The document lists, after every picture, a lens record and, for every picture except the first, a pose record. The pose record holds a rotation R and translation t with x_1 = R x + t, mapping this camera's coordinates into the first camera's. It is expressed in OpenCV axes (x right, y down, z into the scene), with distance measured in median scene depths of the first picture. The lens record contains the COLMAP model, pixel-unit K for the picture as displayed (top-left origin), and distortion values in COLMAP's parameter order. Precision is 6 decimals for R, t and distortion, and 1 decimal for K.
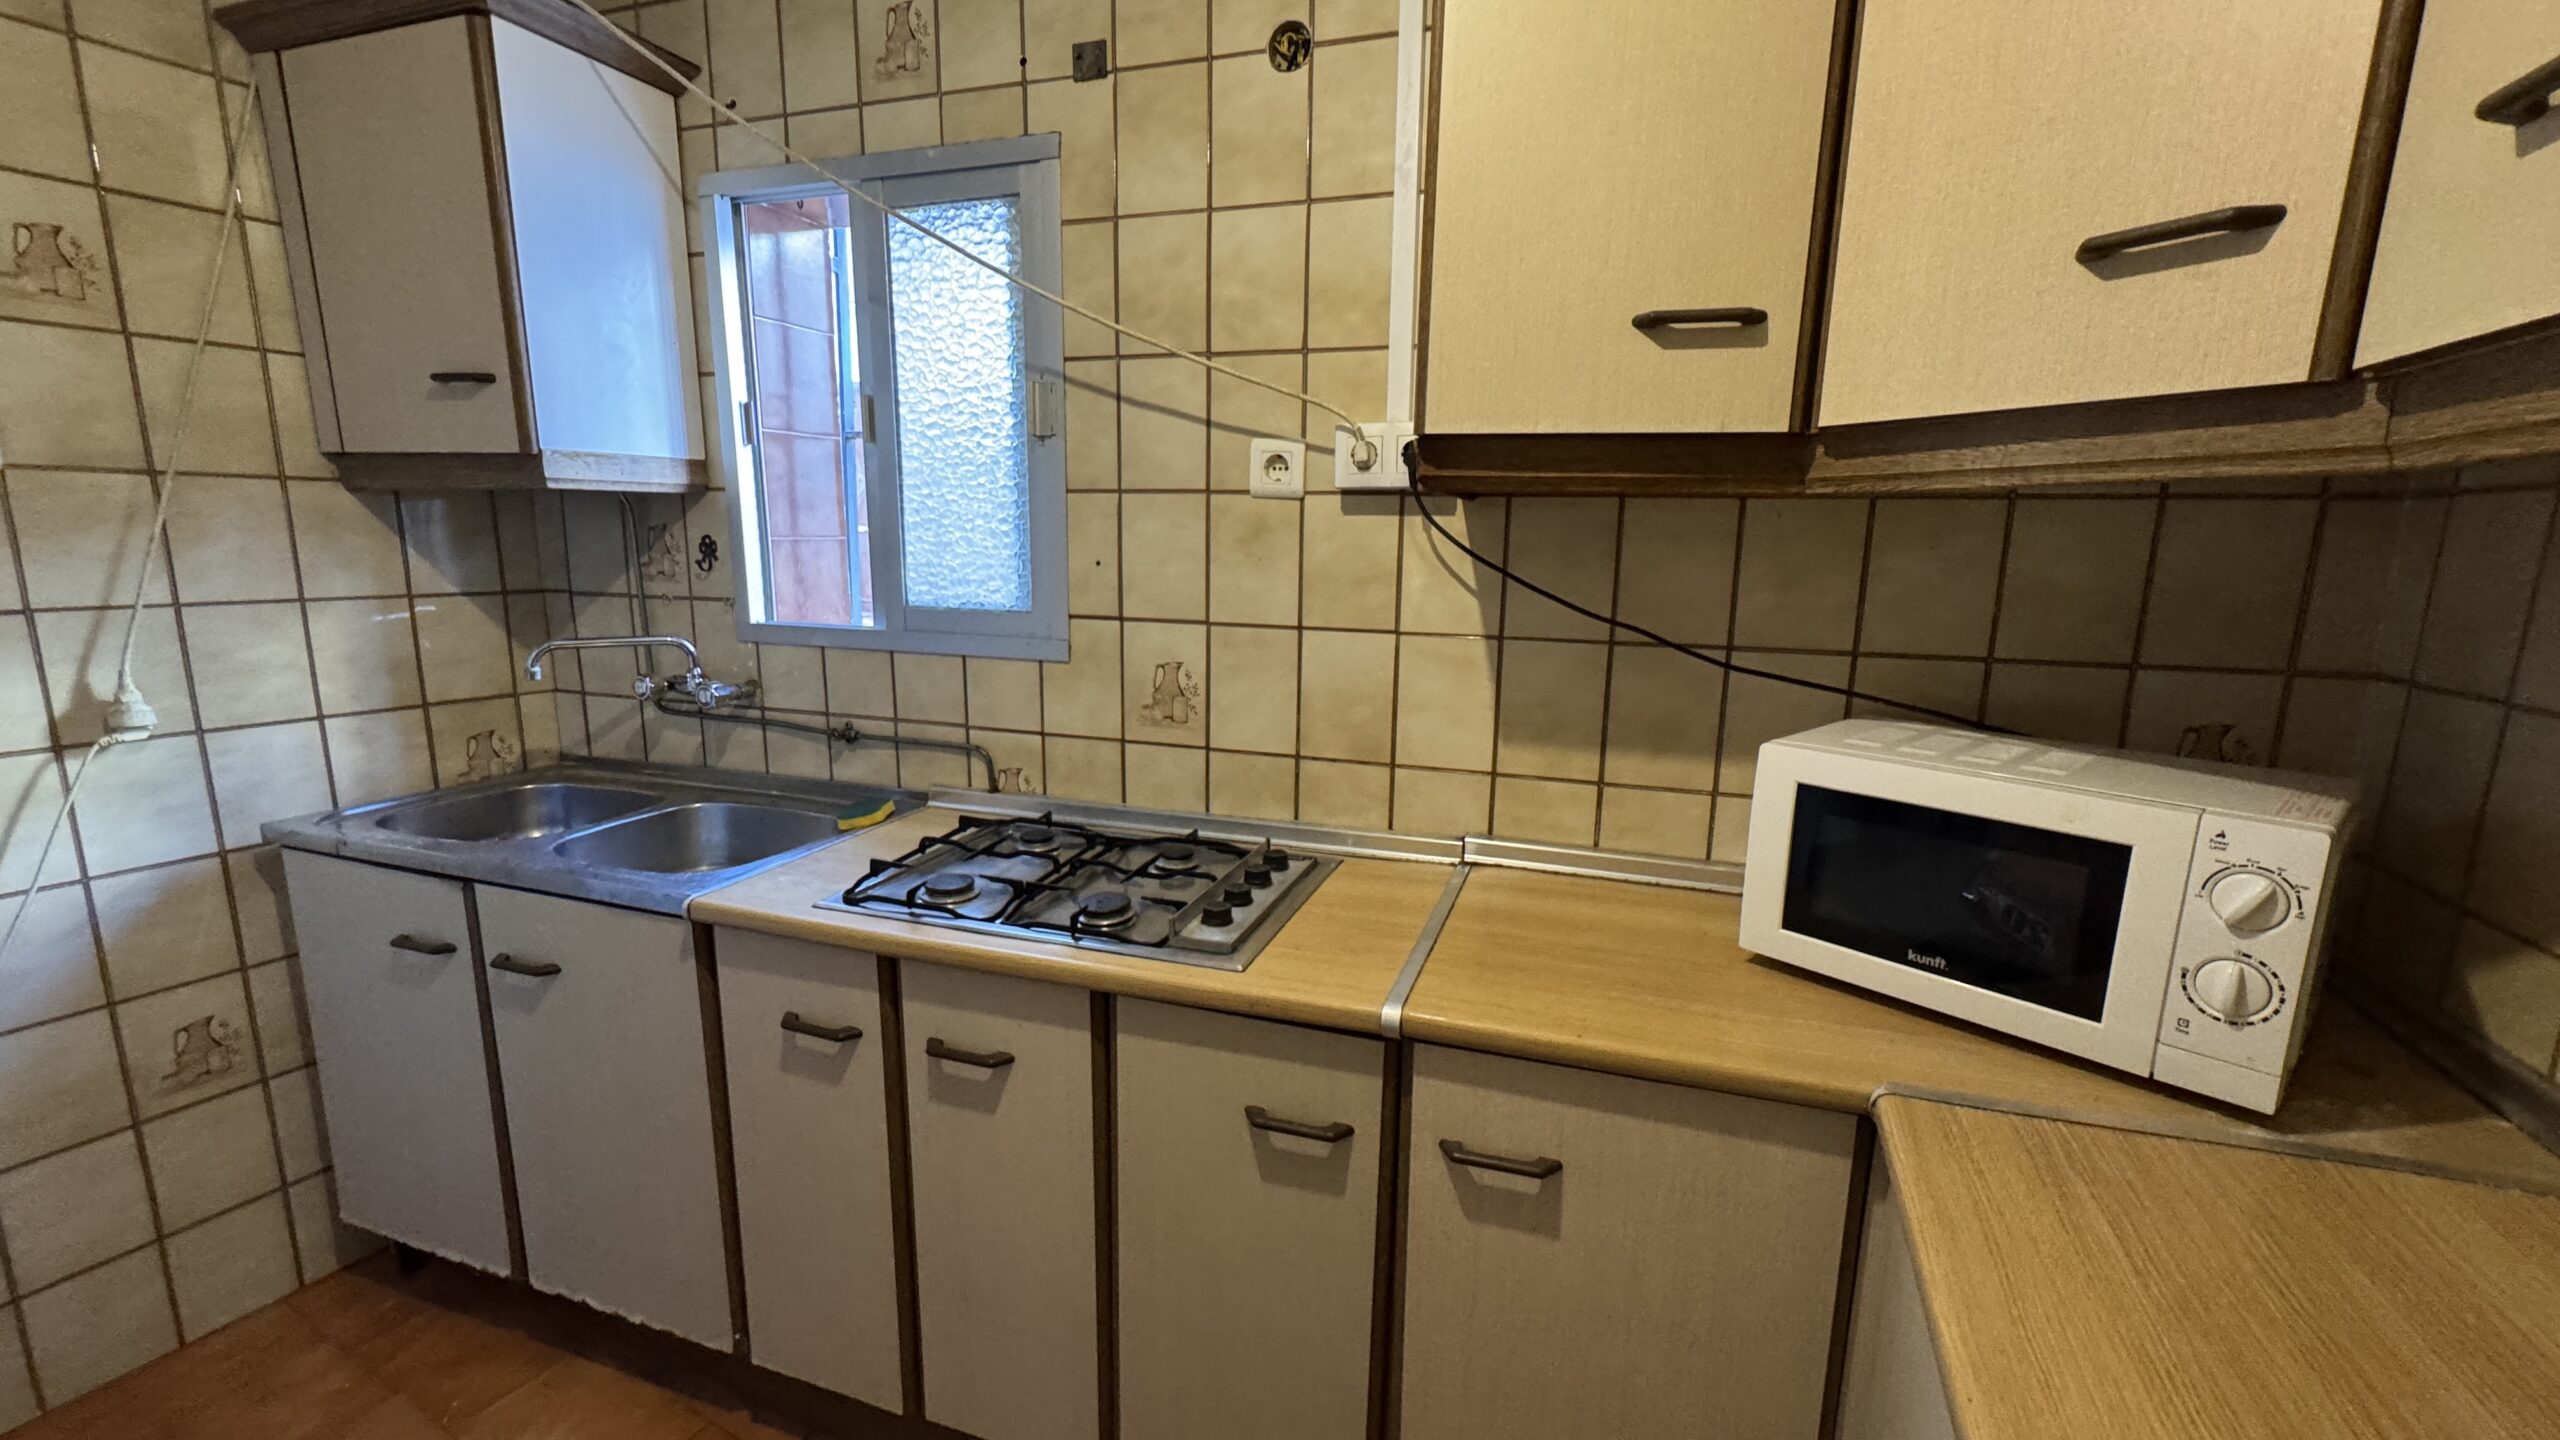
lens RADIAL K [[1022.7, 0, 1301.5], [0, 1022.7, 725.6], [0, 0, 1]] dist [-0.004696, 0.000800]
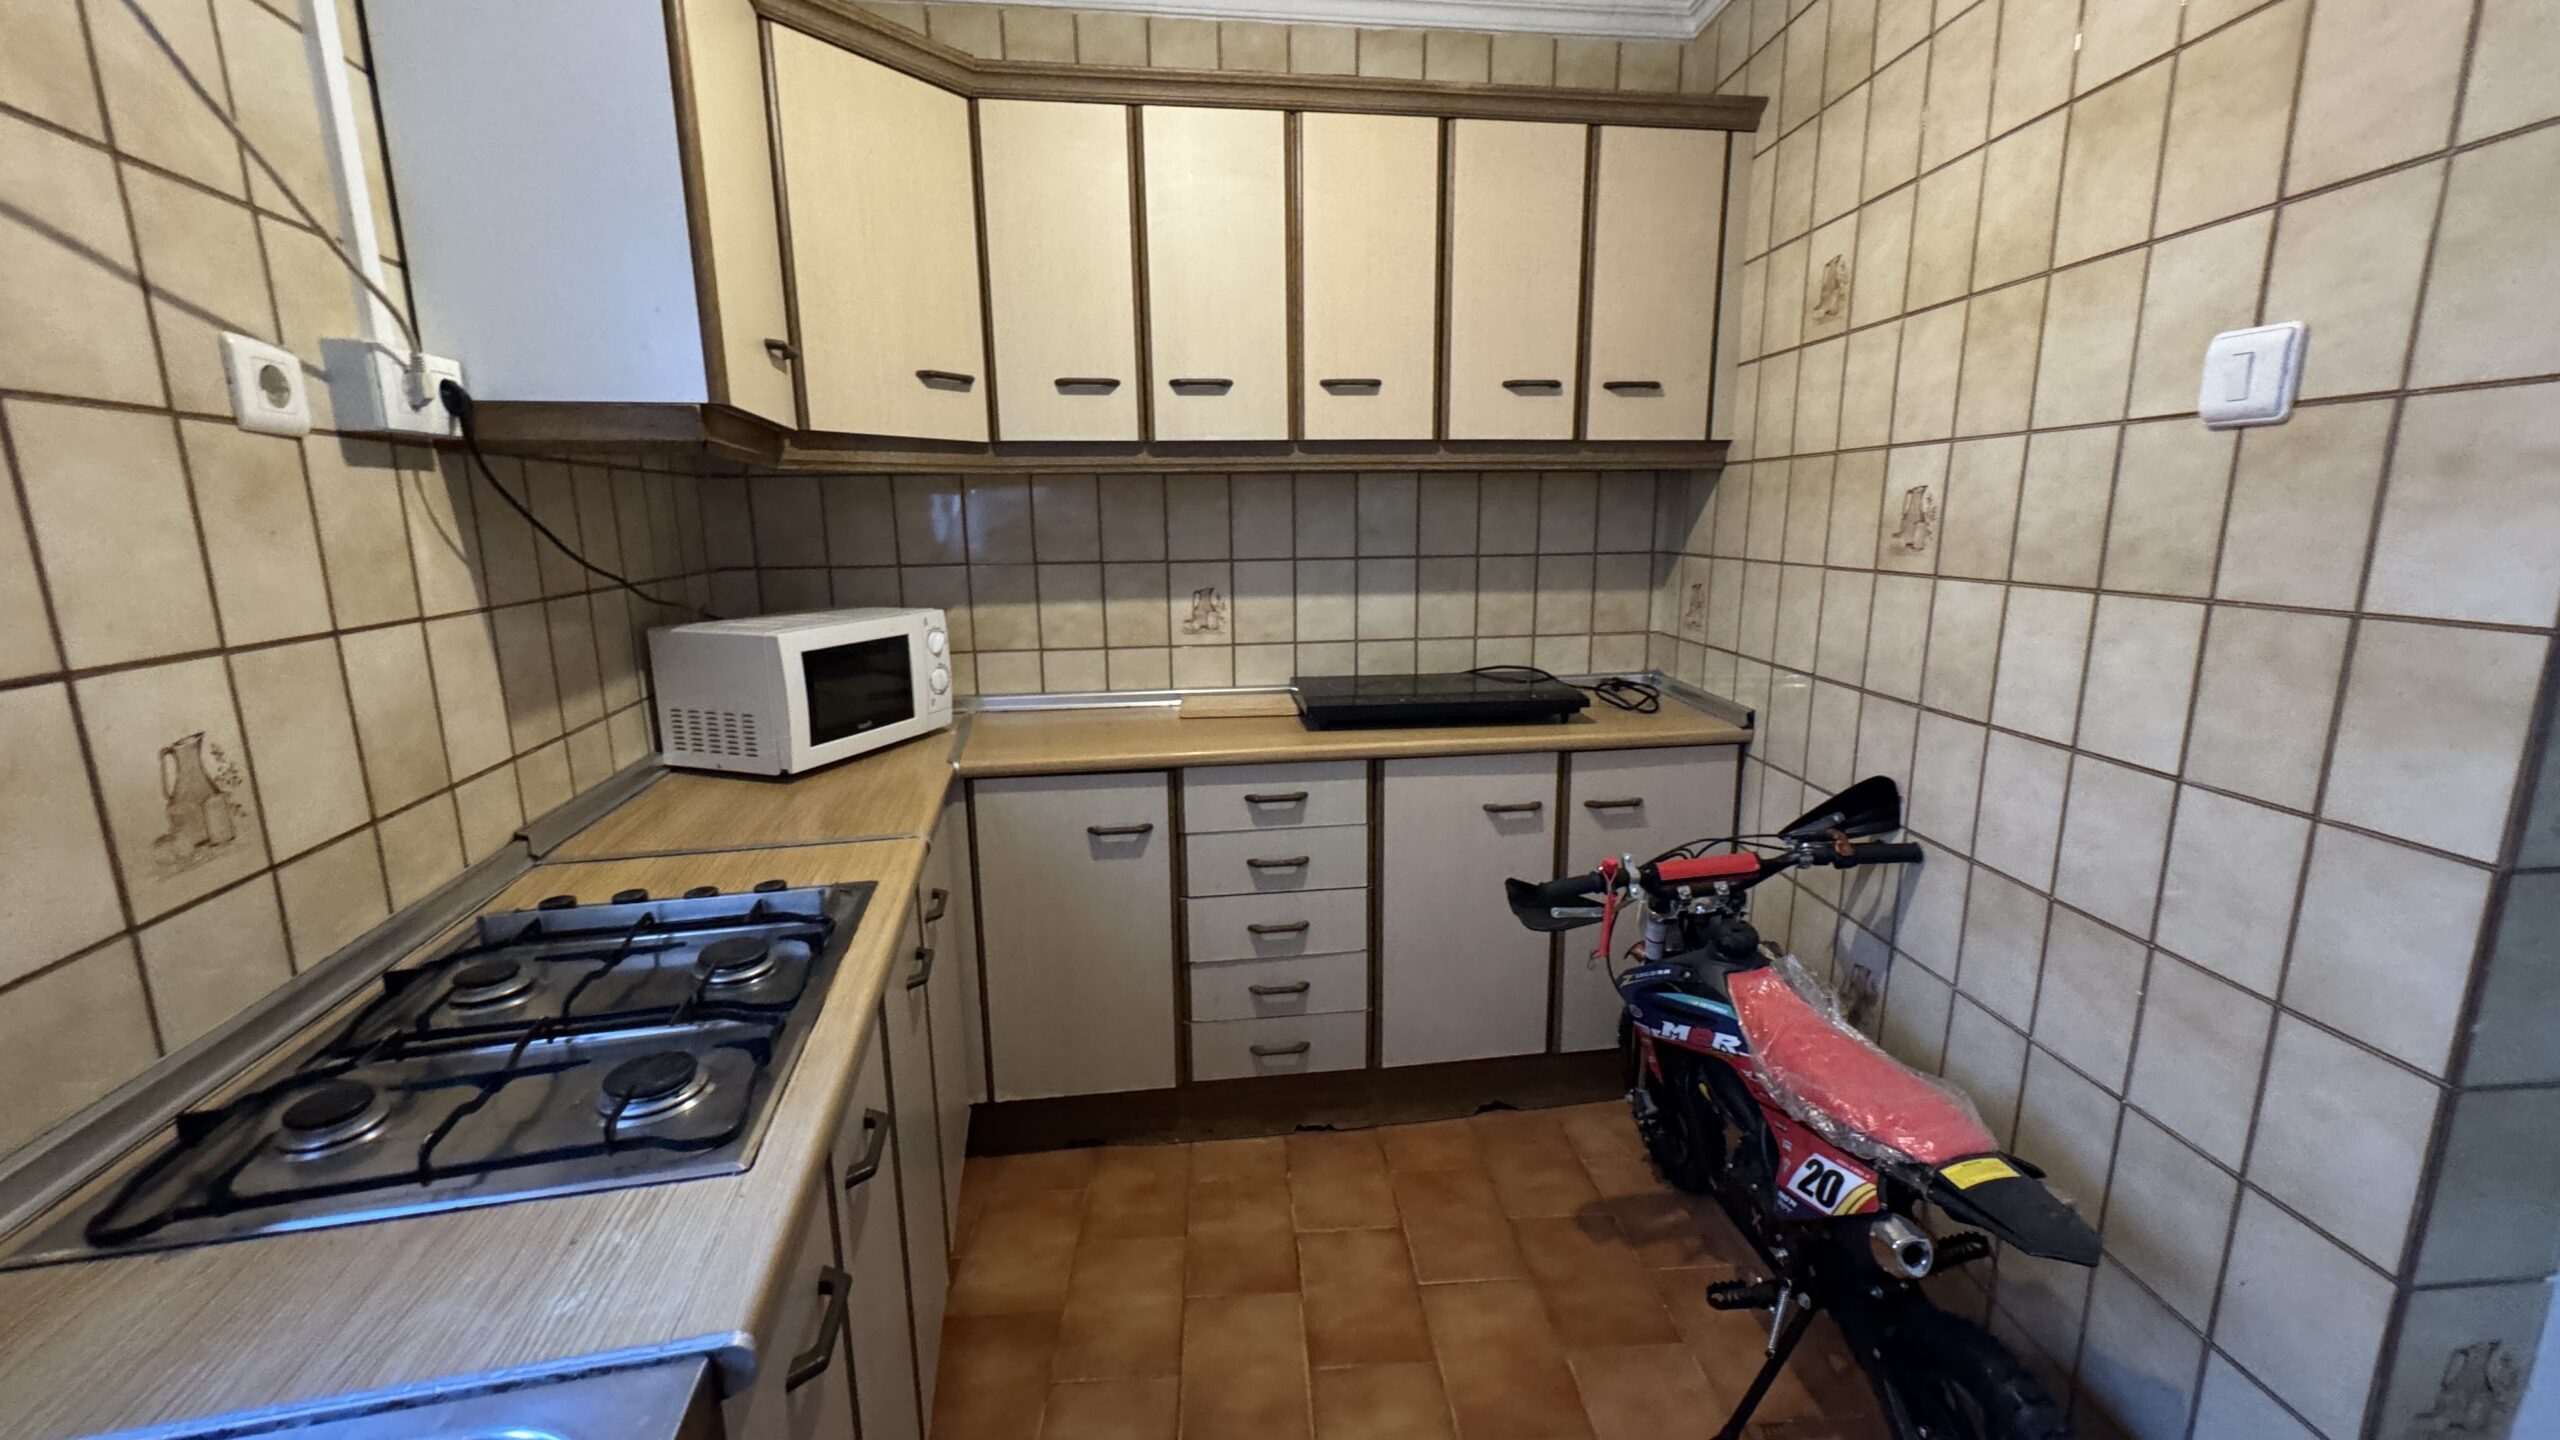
lens RADIAL K [[1022.7, 0, 1299.1], [0, 1022.7, 723.4], [0, 0, 1]] dist [-0.004696, 0.000800]
pose [[-0.523309, -0.183058, 0.832248, -0.934739], [0.157098, 0.939188, 0.305362, -0.150786], [-0.837537, 0.290543, -0.462727, 0.830231]]
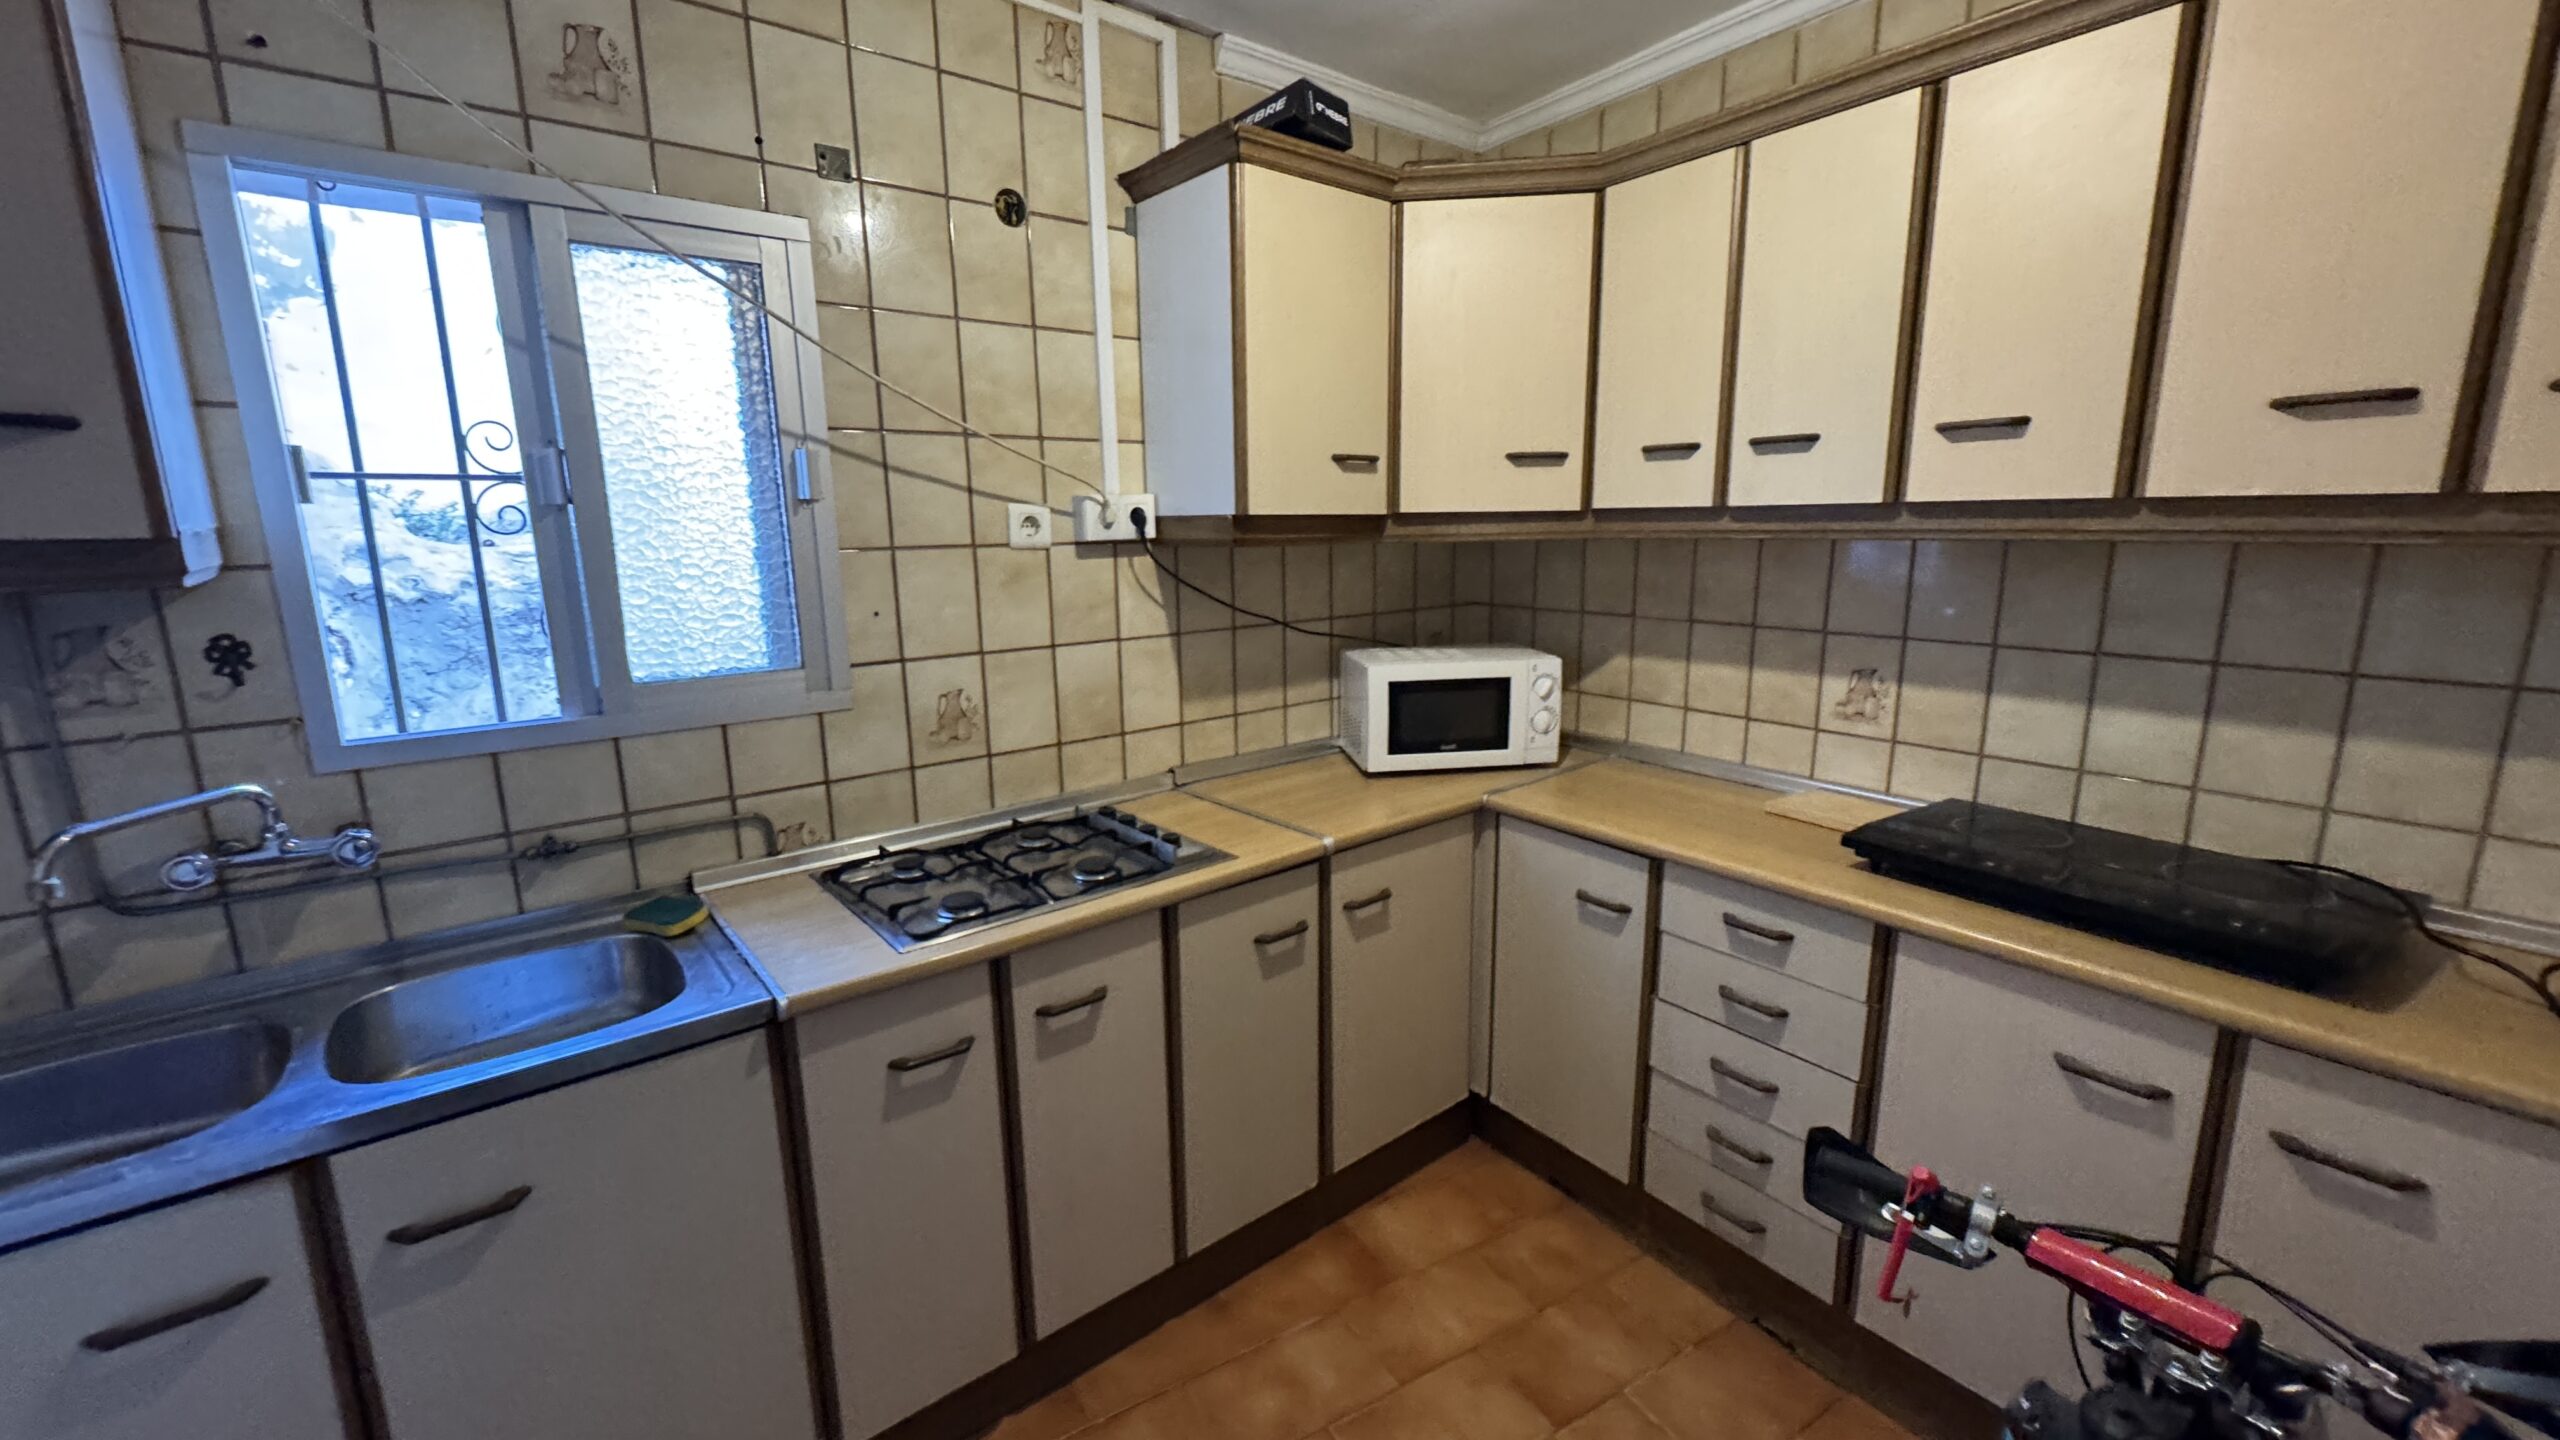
lens RADIAL K [[1022.7, 0, 1287.5], [0, 1022.7, 725.0], [0, 0, 1]] dist [-0.004696, 0.000800]
pose [[0.522905, -0.193902, 0.830043, -0.992825], [0.179220, 0.977025, 0.115333, -0.098135], [-0.833337, 0.088452, 0.545643, 0.043125]]
